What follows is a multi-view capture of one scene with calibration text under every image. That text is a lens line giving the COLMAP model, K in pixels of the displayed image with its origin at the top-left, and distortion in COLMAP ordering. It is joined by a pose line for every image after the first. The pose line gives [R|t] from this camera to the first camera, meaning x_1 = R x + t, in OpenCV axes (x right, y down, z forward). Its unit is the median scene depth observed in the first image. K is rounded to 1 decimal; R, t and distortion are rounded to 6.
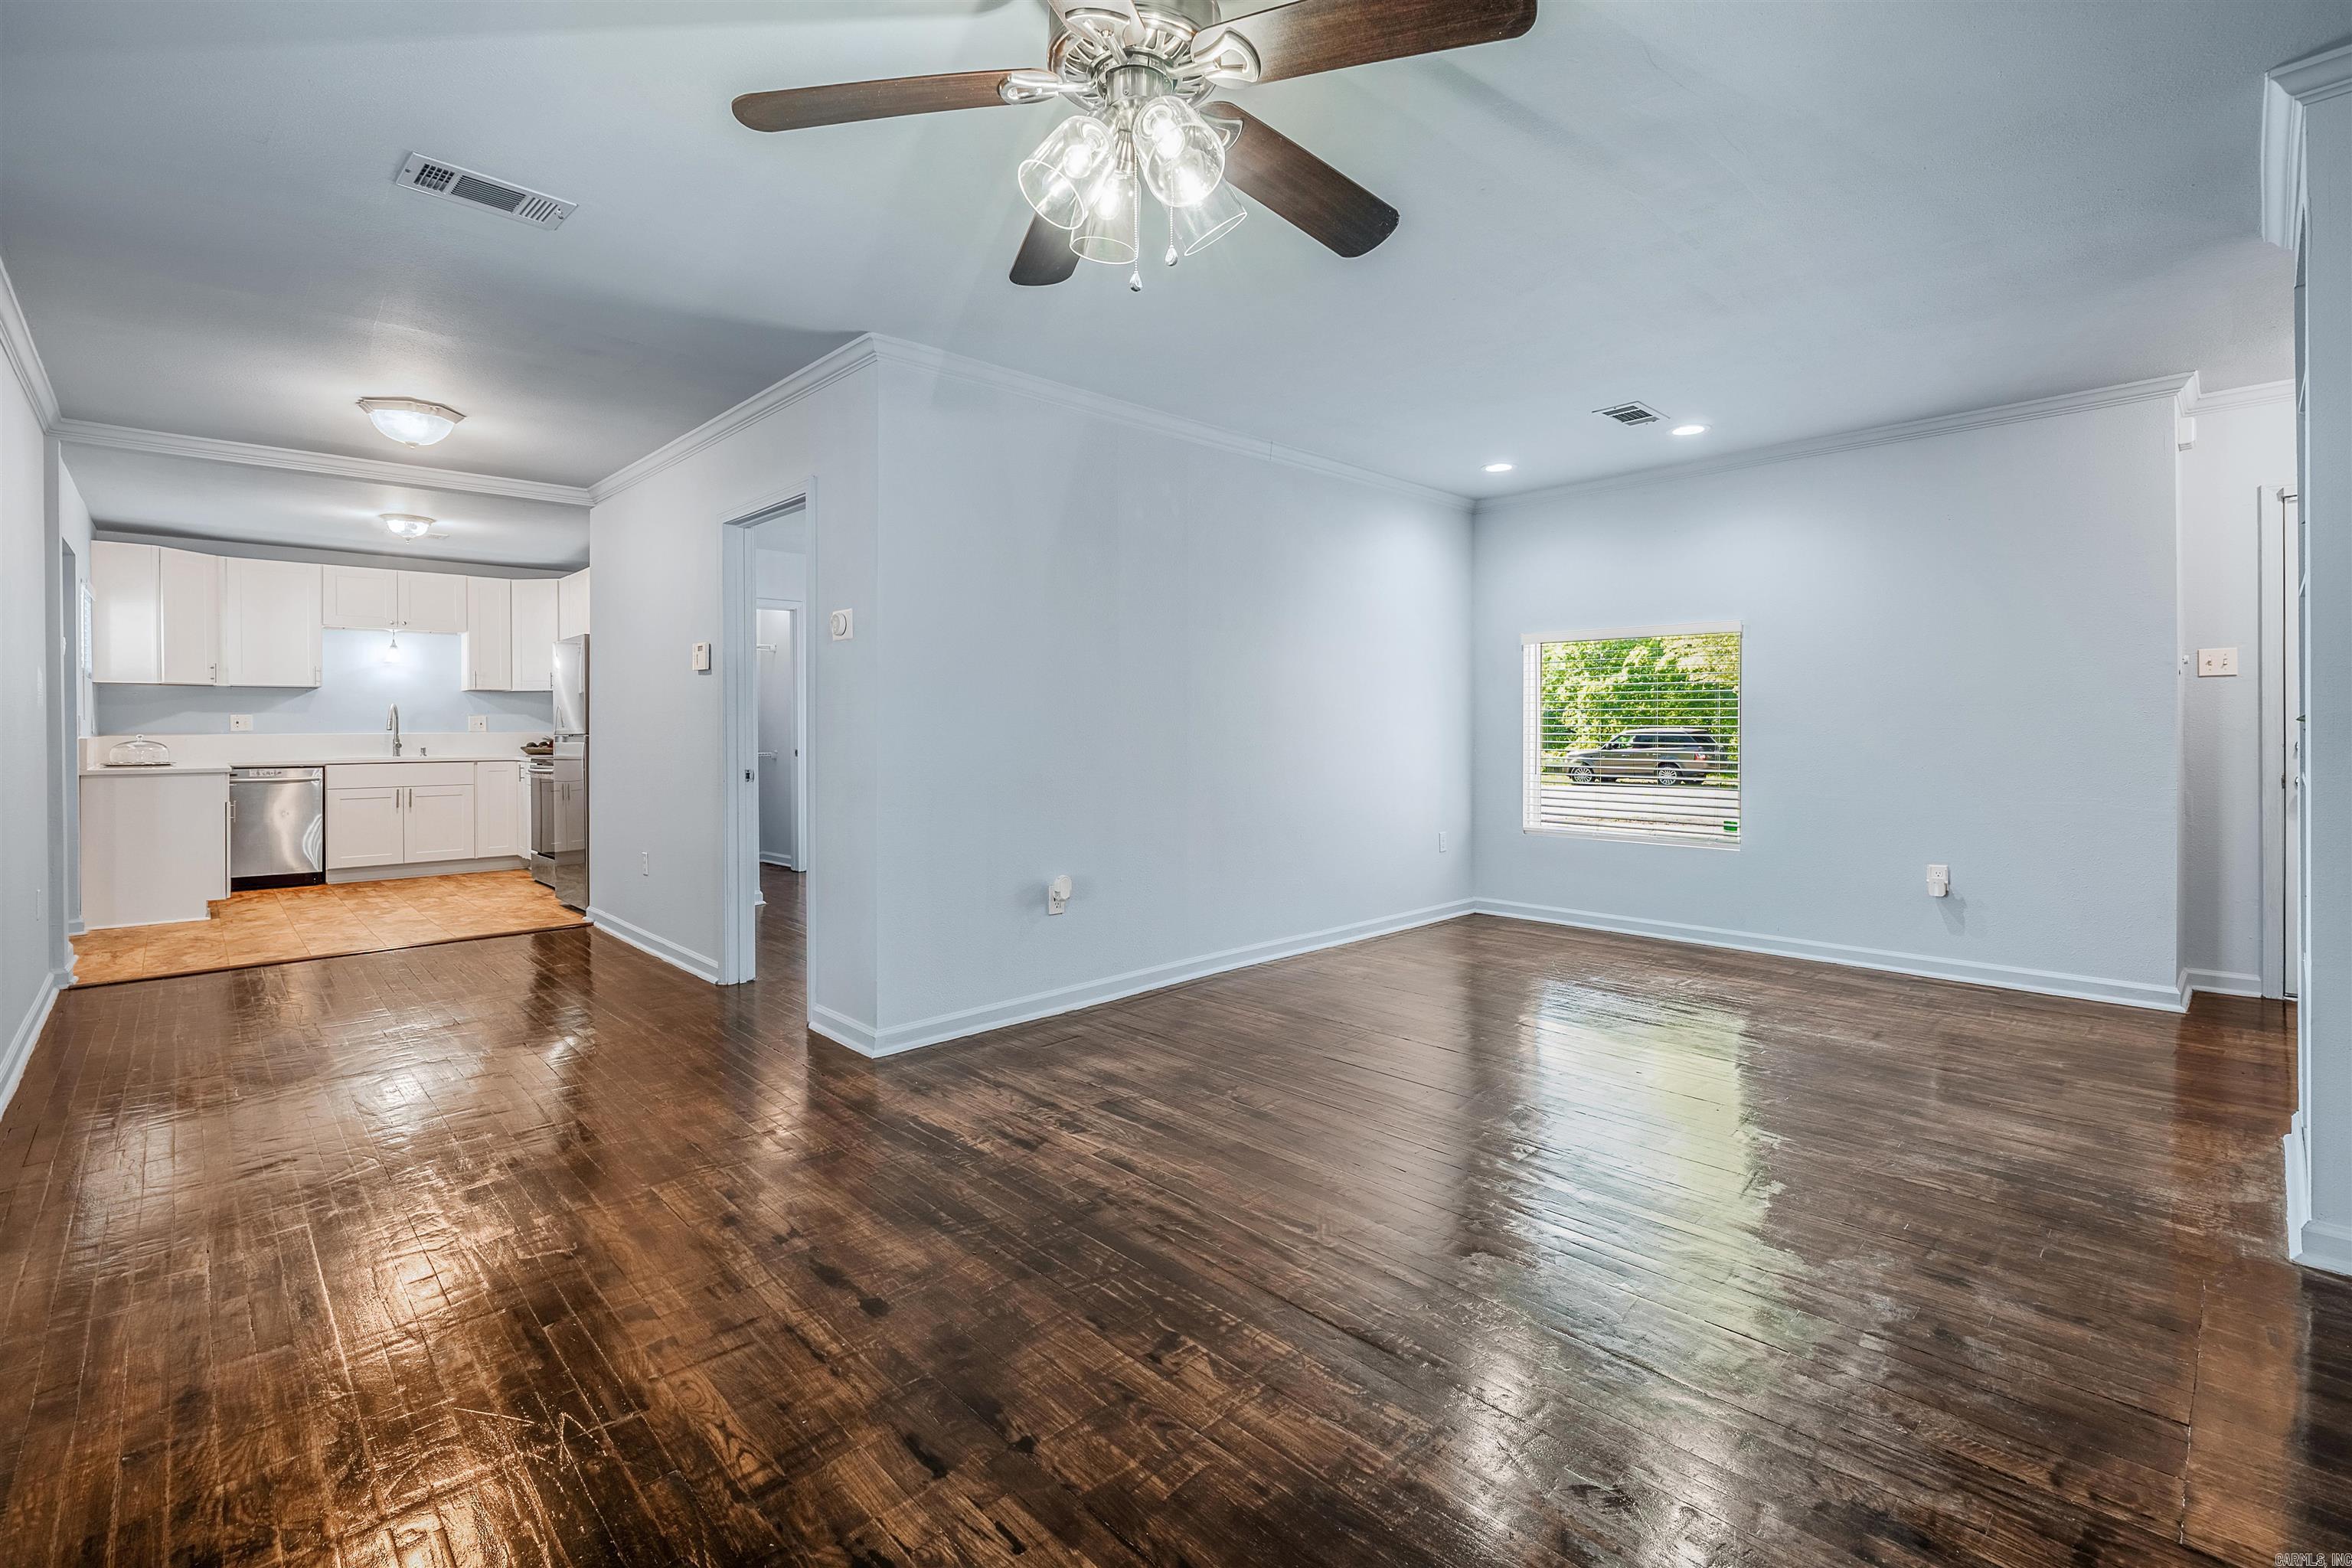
lens RADIAL K [[1044.6, 0, 1159.4], [0, 1044.6, 726.2], [0, 0, 1]] dist [-0.002639, -0.000036]
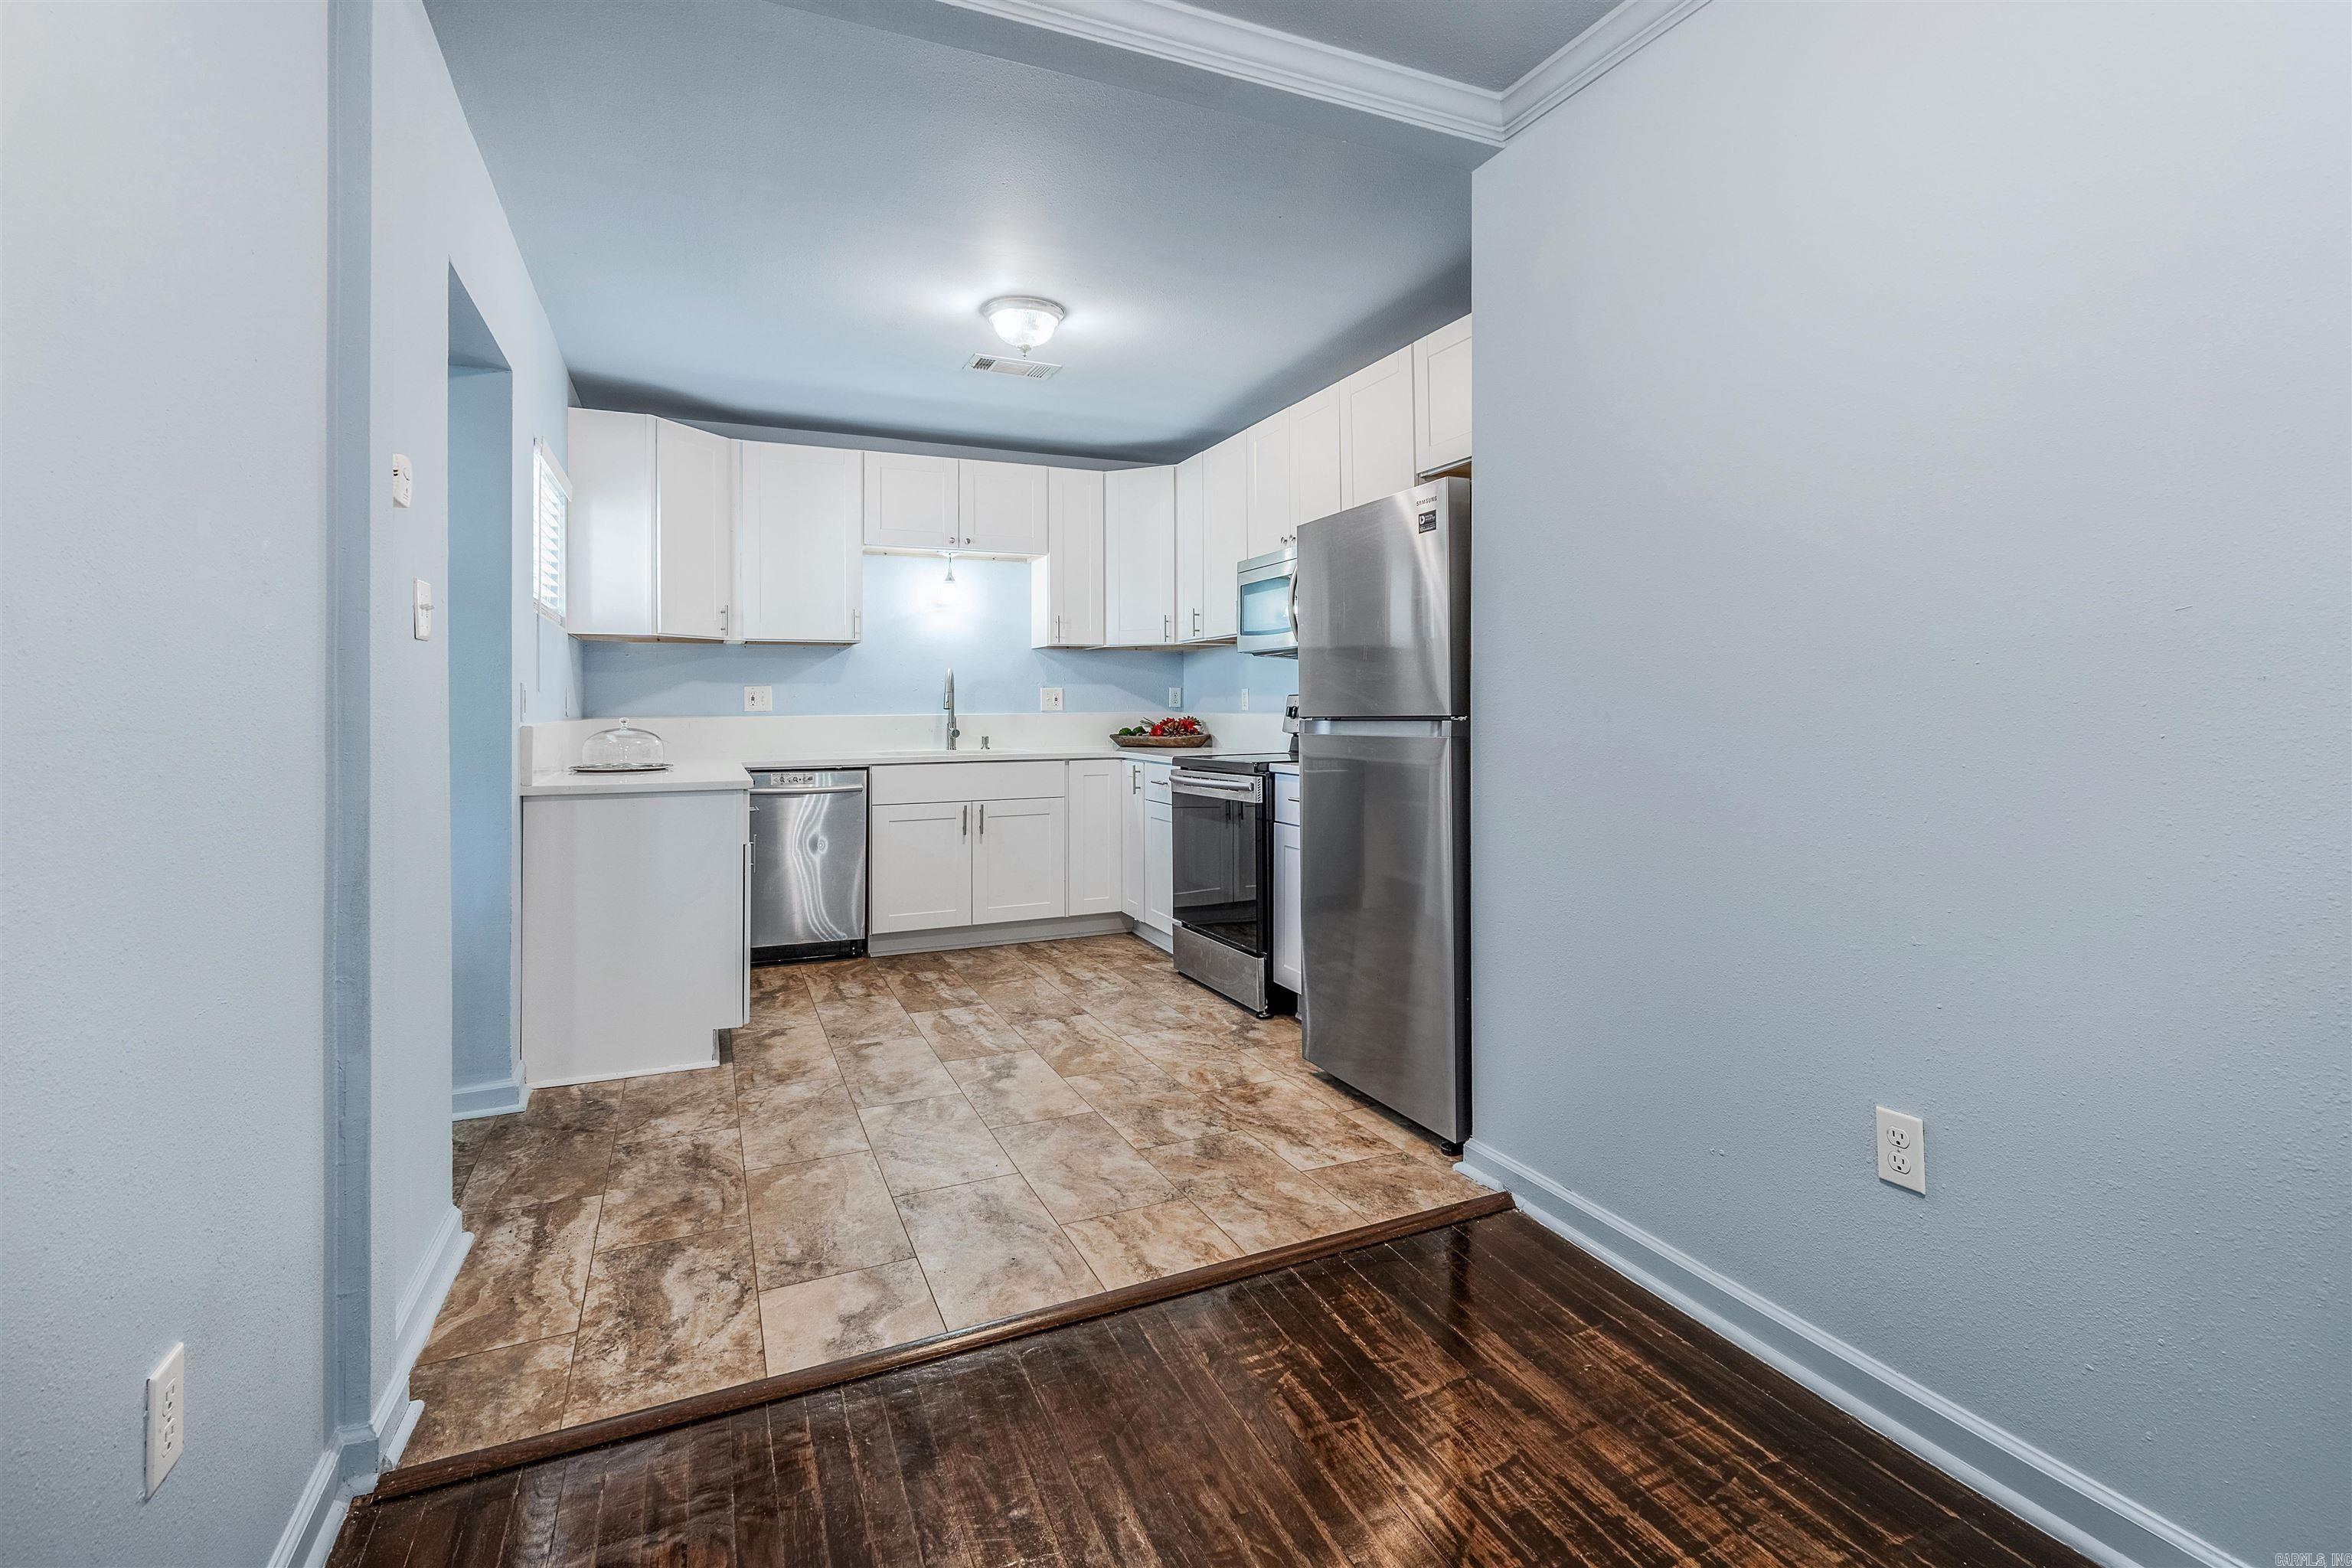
lens RADIAL K [[1061.1, 0, 1170.5], [0, 1061.1, 682.3], [0, 0, 1]] dist [-0.000232, -0.000019]
pose [[0.944513, -0.010455, -0.328308, -0.423201], [0.003279, 0.999744, -0.022403, 0.002172], [0.328458, 0.020083, 0.944305, 0.462275]]
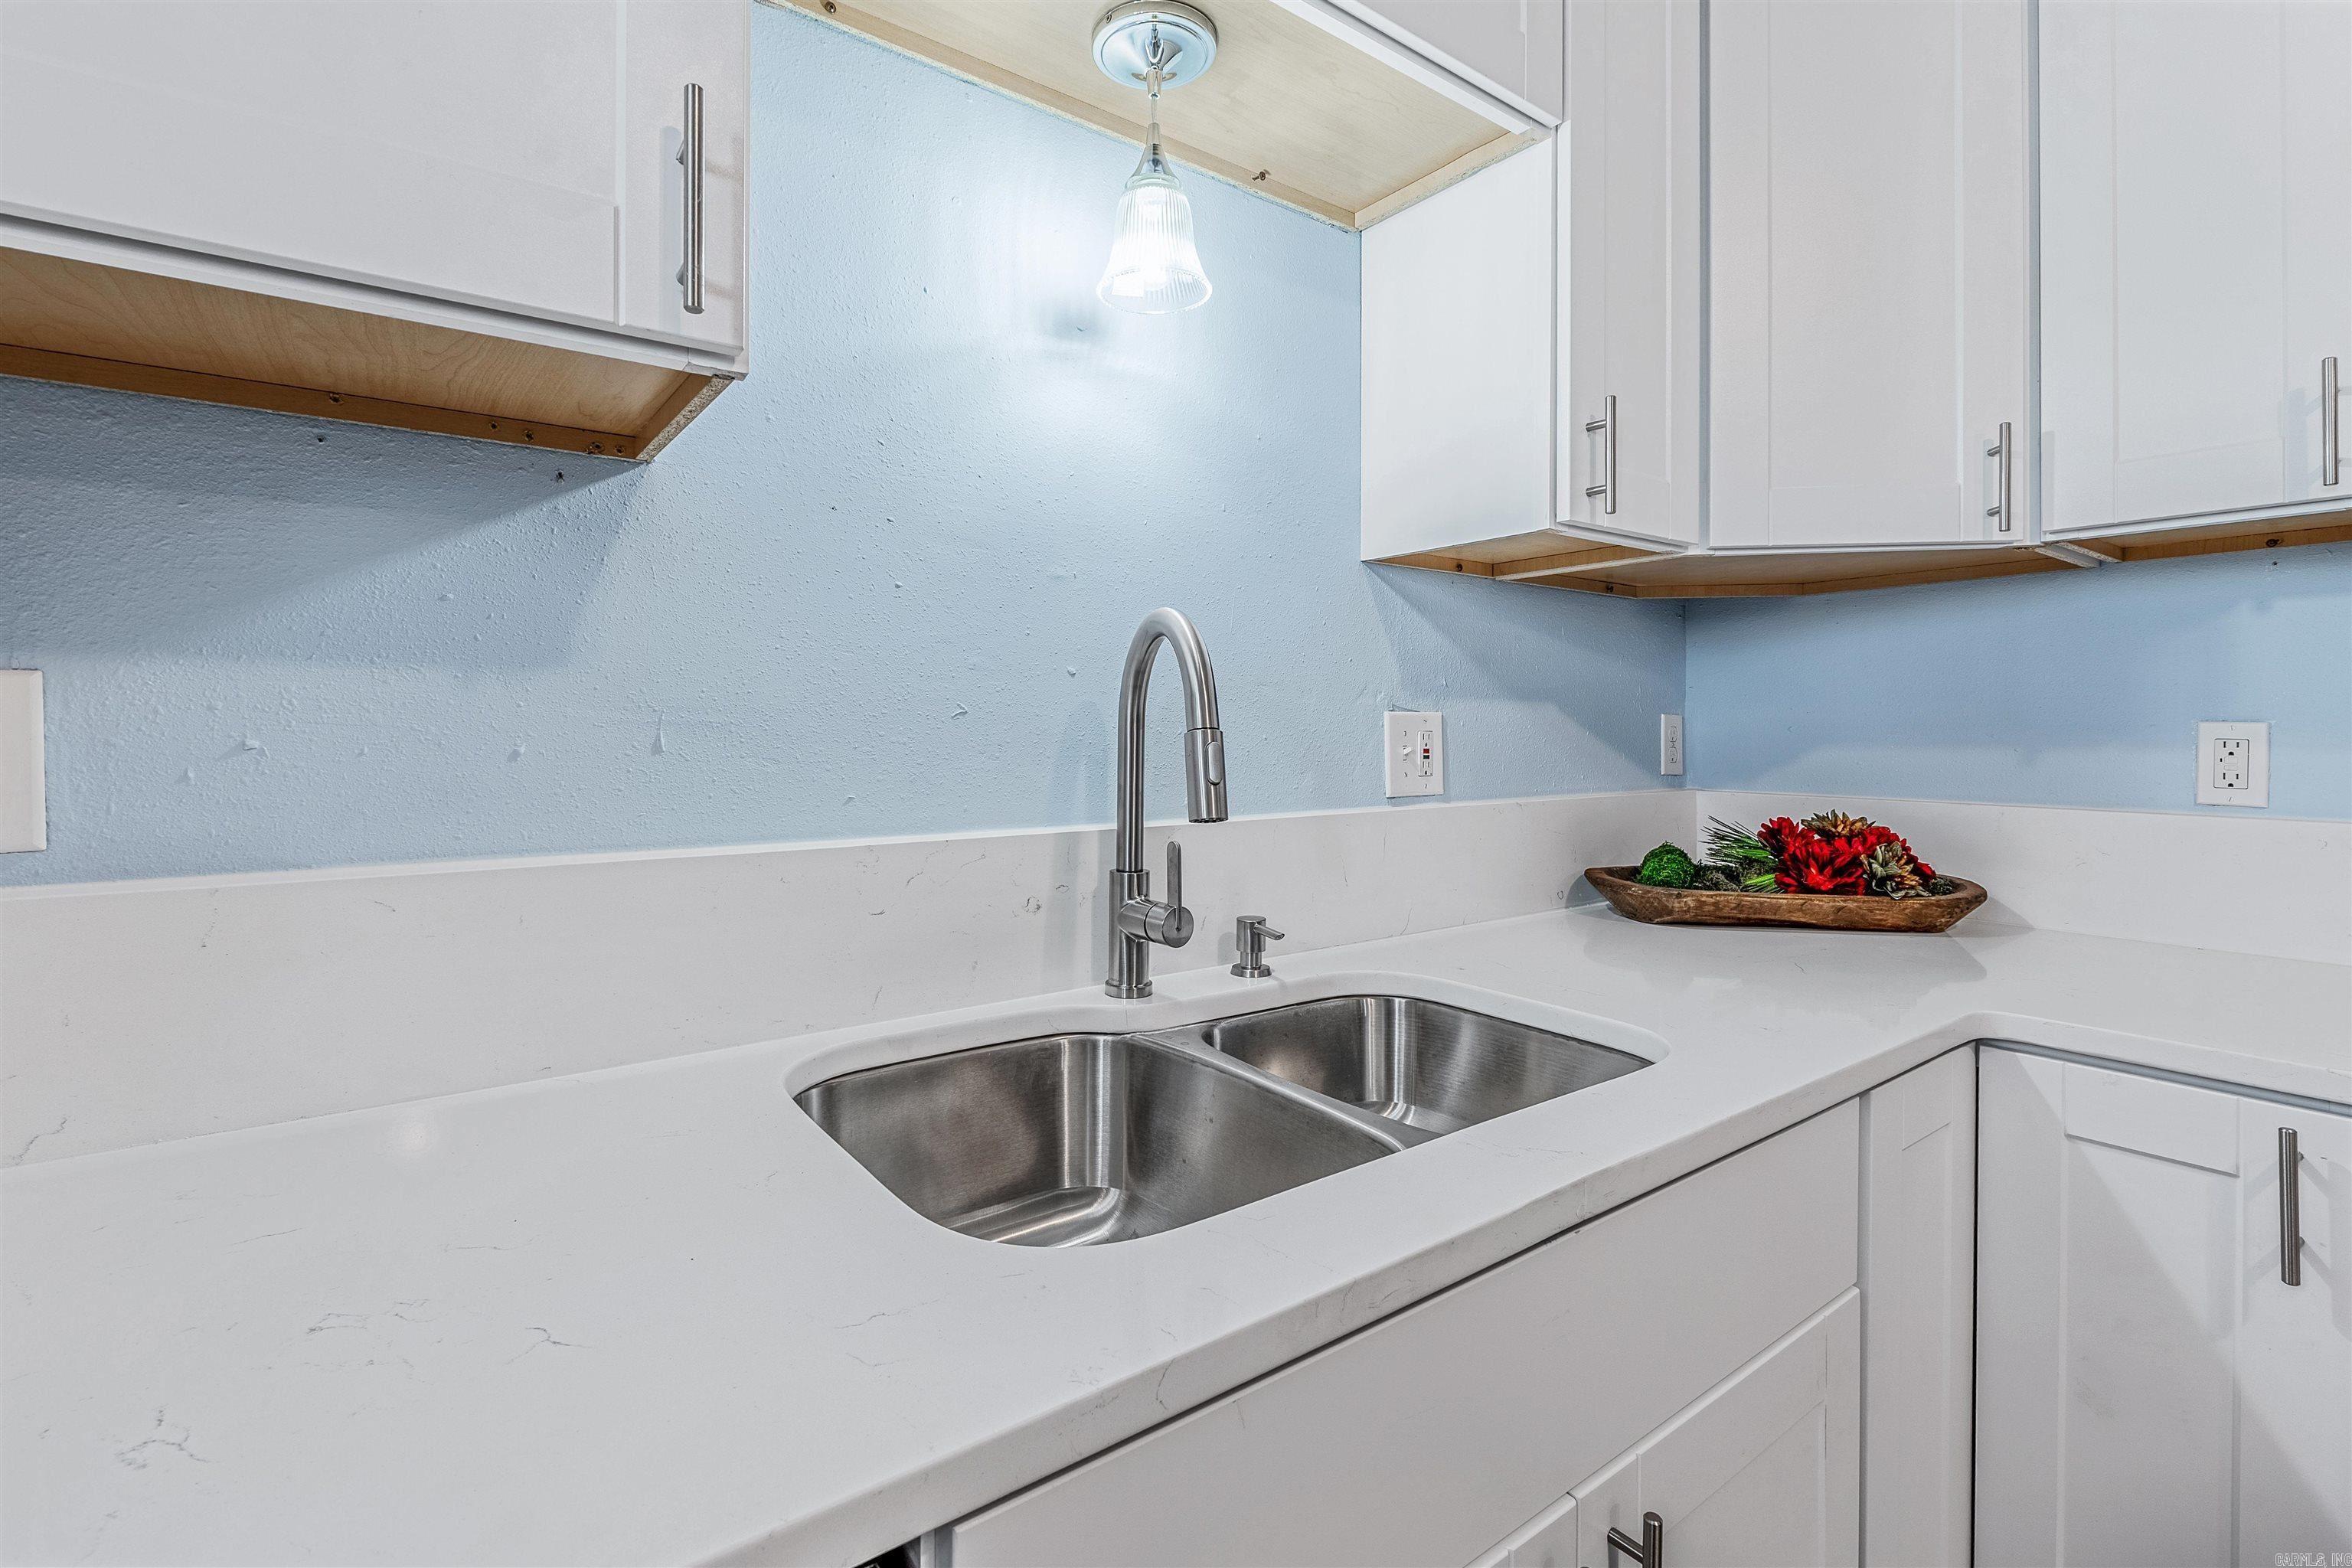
lens RADIAL K [[1051.8, 0, 1151.8], [0, 1051.8, 714.3], [0, 0, 1]] dist [-0.000979, 0.000036]
pose [[0.991841, 0.002492, -0.127454, -0.778181], [-0.004806, 0.999829, -0.017850, -0.006671], [0.127387, 0.018317, 0.991684, 0.942210]]
